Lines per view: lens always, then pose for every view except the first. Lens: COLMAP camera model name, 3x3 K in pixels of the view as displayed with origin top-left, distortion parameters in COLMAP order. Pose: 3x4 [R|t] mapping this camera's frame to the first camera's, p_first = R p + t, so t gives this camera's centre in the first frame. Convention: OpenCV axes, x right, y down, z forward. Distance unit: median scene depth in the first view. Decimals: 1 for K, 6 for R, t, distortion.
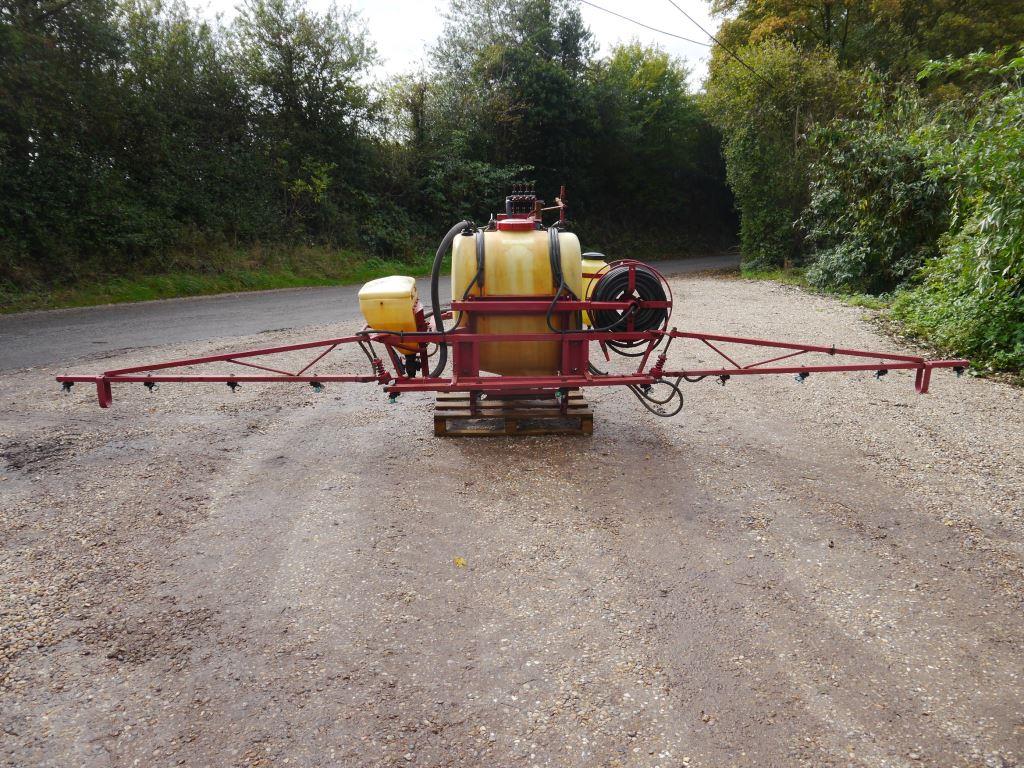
lens RADIAL K [[848.5, 0, 512.0], [0, 848.5, 384.0], [0, 0, 1]] dist [-0.036630, 0.024881]
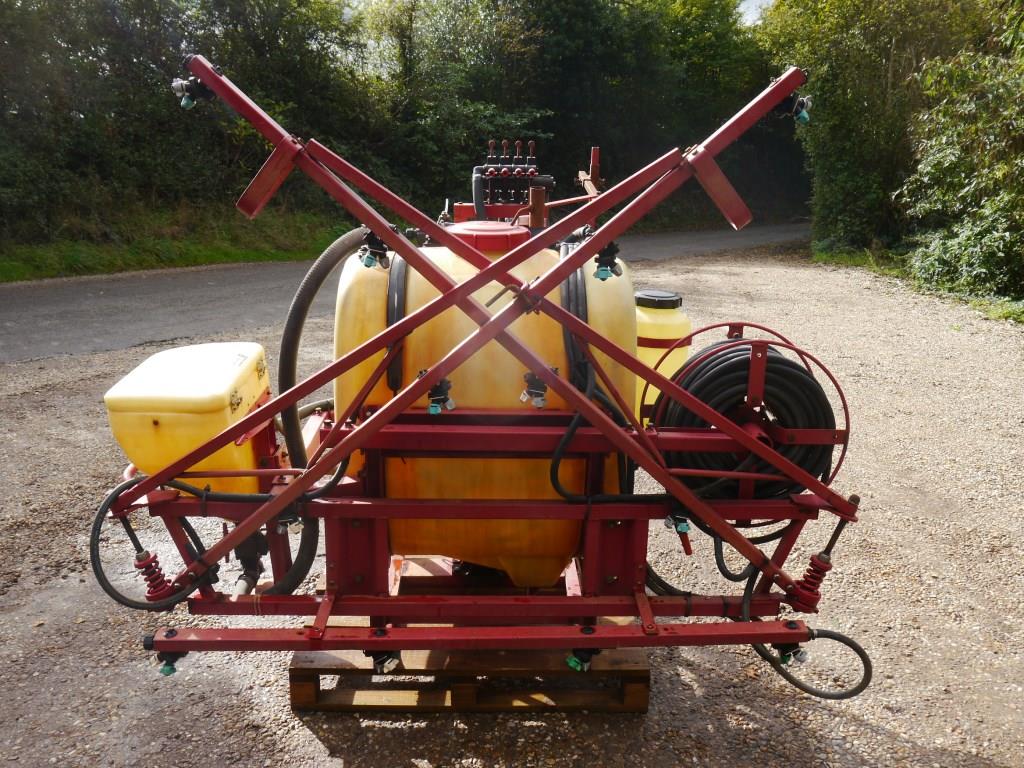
lens RADIAL K [[938.0, 0, 512.0], [0, 938.0, 384.0], [0, 0, 1]] dist [-0.001753, -0.009559]
pose [[0.999620, 0.025613, -0.010215, 0.007393], [-0.025277, 0.999177, 0.031729, -0.038298], [0.011019, -0.031459, 0.999444, 0.155094]]
